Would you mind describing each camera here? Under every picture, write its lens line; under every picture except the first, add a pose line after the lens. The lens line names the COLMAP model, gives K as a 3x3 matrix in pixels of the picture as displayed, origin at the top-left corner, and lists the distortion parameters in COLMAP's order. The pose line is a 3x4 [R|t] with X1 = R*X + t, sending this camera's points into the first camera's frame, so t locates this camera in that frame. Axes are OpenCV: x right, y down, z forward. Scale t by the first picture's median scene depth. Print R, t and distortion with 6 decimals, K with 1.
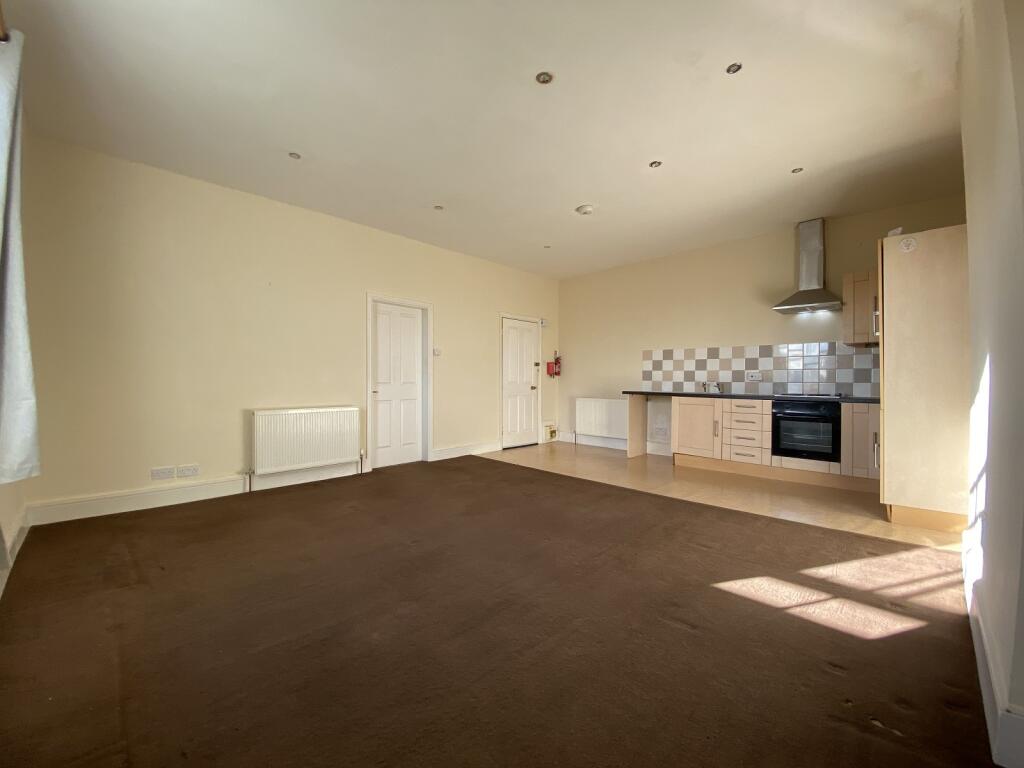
lens RADIAL K [[419.8, 0, 512.0], [0, 419.8, 384.0], [0, 0, 1]] dist [-0.000023, -0.000010]
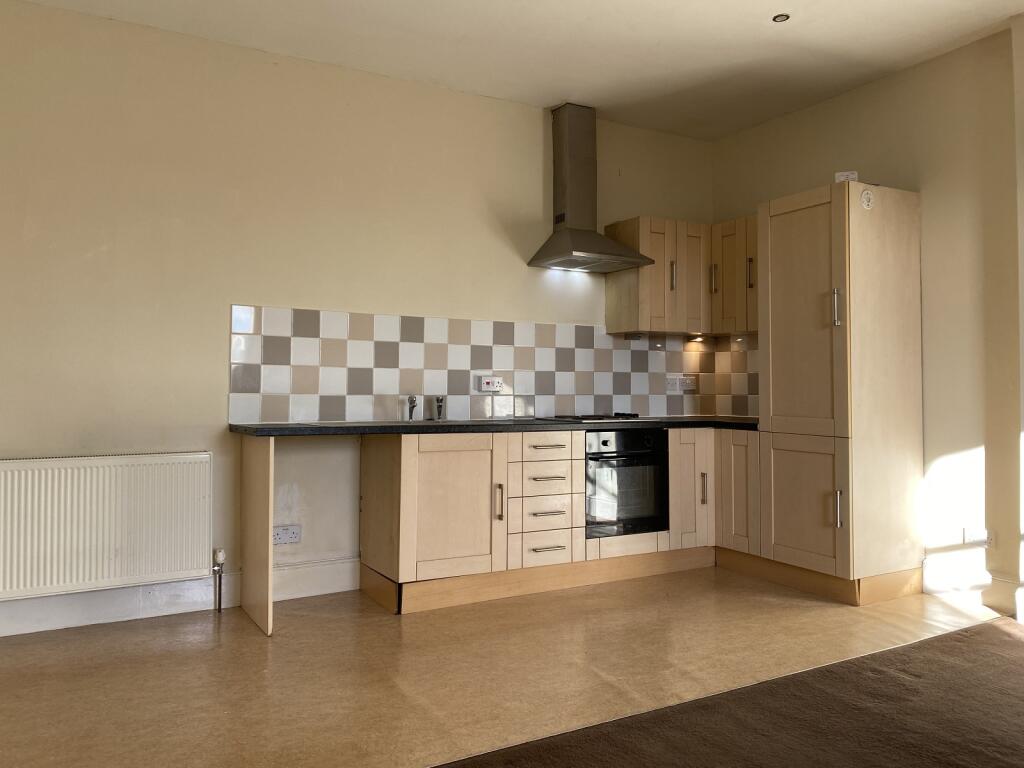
lens RADIAL K [[794.2, 0, 514.8], [0, 794.2, 365.2], [0, 0, 1]] dist [0.079515, -0.000580]
pose [[0.259772, 0.031264, 0.965164, -0.316261], [0.008912, 0.999356, -0.034771, -0.007327], [-0.965629, 0.017634, 0.259326, 0.763511]]
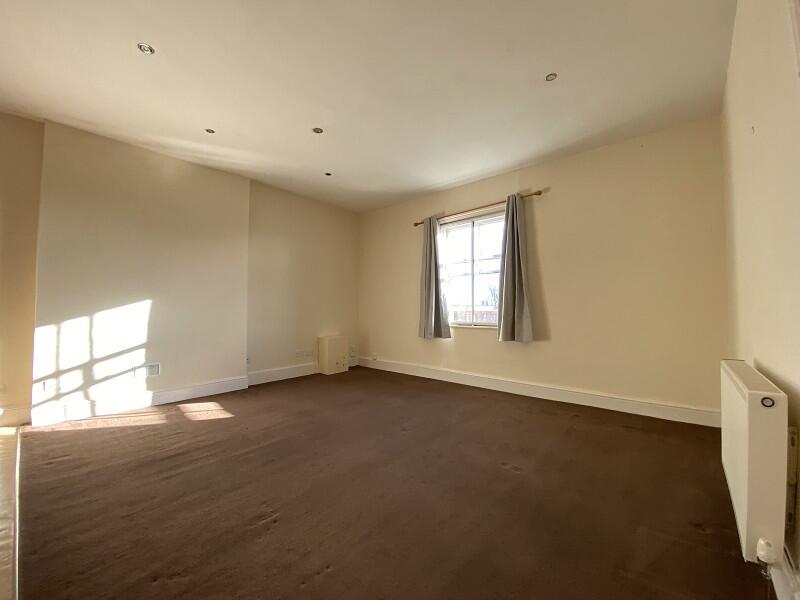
lens RADIAL K [[328.0, 0, 400.0], [0, 328.0, 300.0], [0, 0, 1]] dist [-0.000023, -0.000010]
pose [[-0.998526, -0.003150, -0.054178, -0.082728], [-0.001289, 0.999409, -0.034355, 0.001049], [0.054254, -0.034234, -0.997940, 1.143094]]
